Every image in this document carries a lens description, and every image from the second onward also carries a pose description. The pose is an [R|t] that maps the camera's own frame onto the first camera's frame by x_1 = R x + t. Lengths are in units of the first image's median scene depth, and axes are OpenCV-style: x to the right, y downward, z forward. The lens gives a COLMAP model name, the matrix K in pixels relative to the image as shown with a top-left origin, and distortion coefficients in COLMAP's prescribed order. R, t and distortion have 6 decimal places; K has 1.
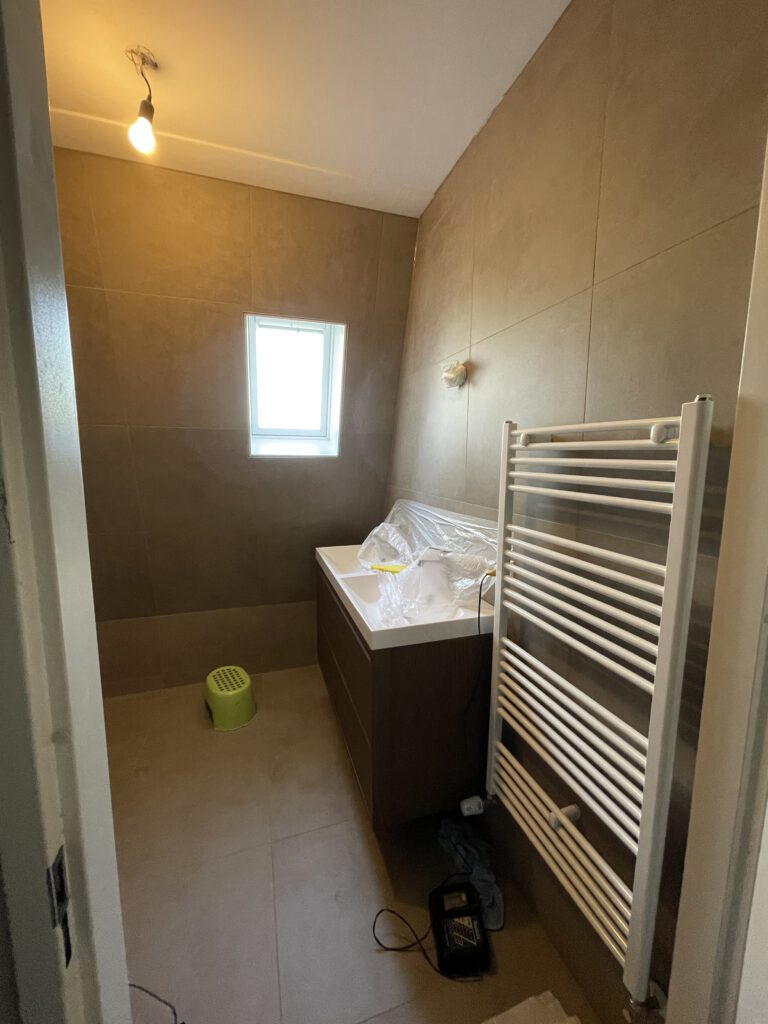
lens RADIAL K [[411.4, 0, 385.5], [0, 411.4, 512.8], [0, 0, 1]] dist [-0.008169, 0.002641]
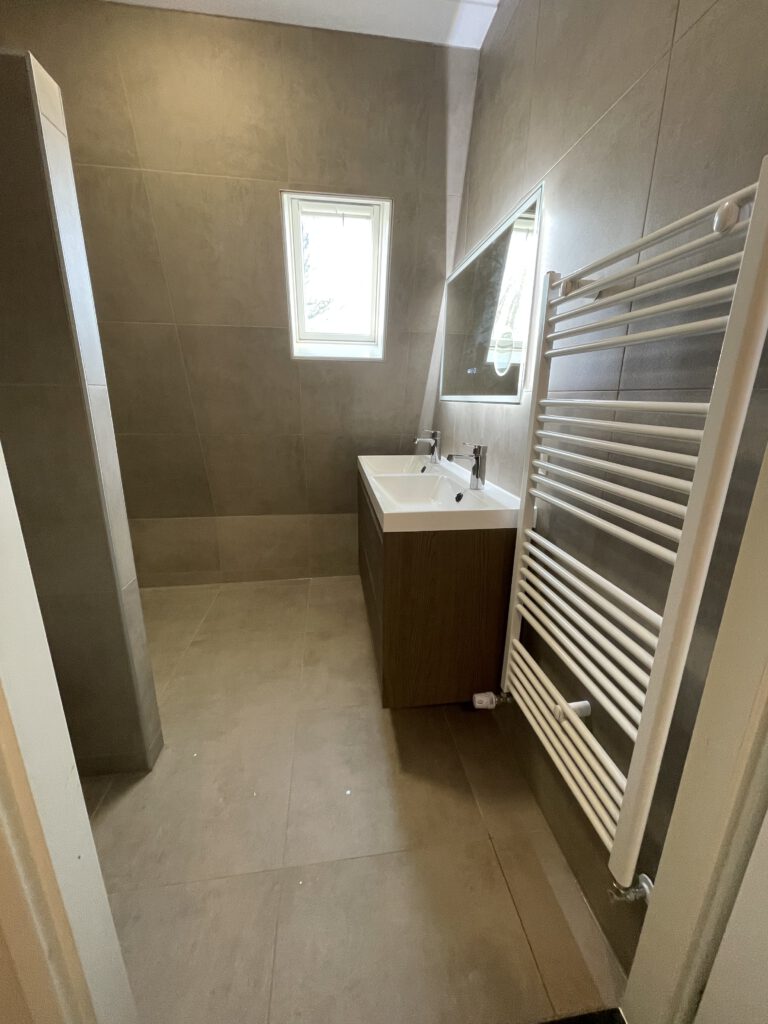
lens RADIAL K [[411.4, 0, 386.9], [0, 411.4, 510.5], [0, 0, 1]] dist [-0.008169, 0.002641]
pose [[0.984917, 0.052593, -0.164840, 0.123384], [-0.029920, 0.990102, 0.137123, 0.141900], [0.170420, -0.130123, 0.976742, 0.059112]]
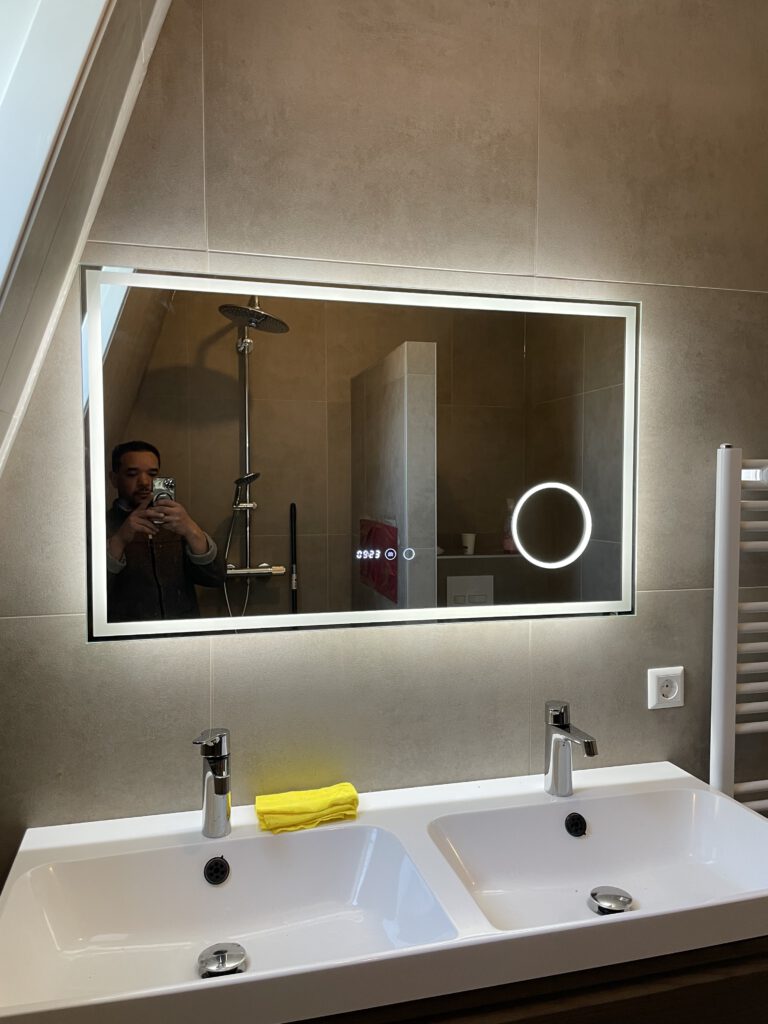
lens RADIAL K [[775.9, 0, 378.9], [0, 775.9, 516.9], [0, 0, 1]] dist [0.074142, -0.096251]
pose [[0.044724, -0.050791, 0.997707, -0.878004], [0.134758, 0.989885, 0.044352, -0.219038], [-0.989869, 0.132465, 0.051116, 1.367419]]
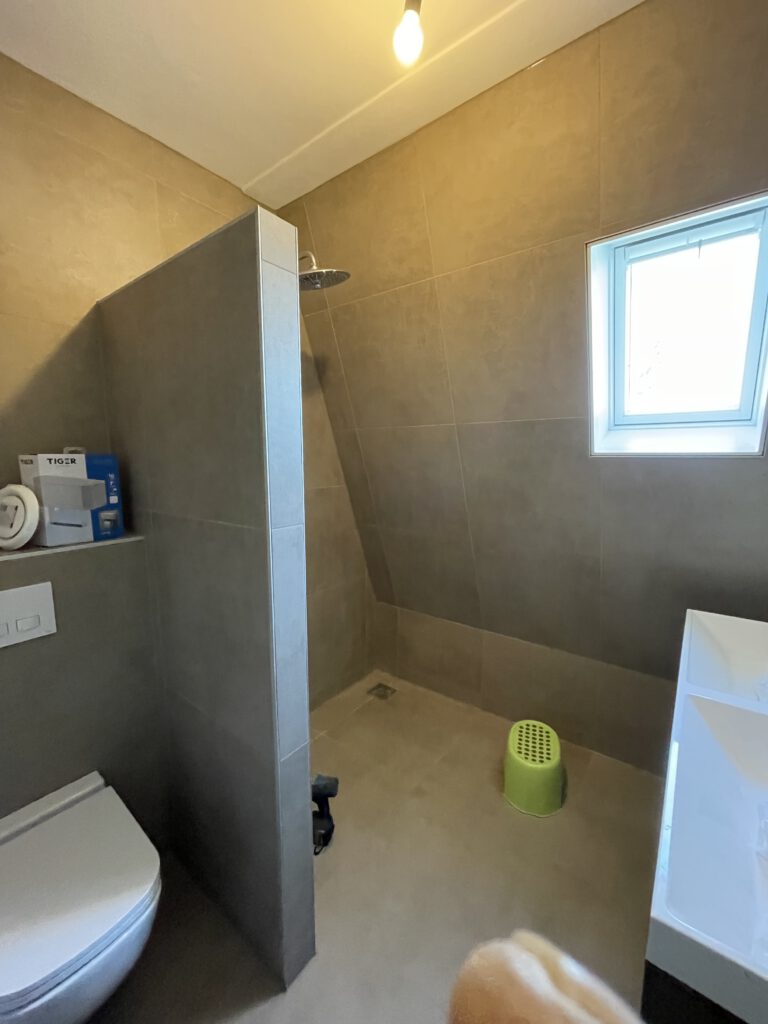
lens RADIAL K [[411.4, 0, 387.4], [0, 411.4, 510.2], [0, 0, 1]] dist [-0.008169, 0.002641]
pose [[0.573369, 0.097661, -0.813455, 0.086925], [-0.103813, 0.993528, 0.046107, -0.069202], [0.812693, 0.058011, 0.579797, 0.542225]]
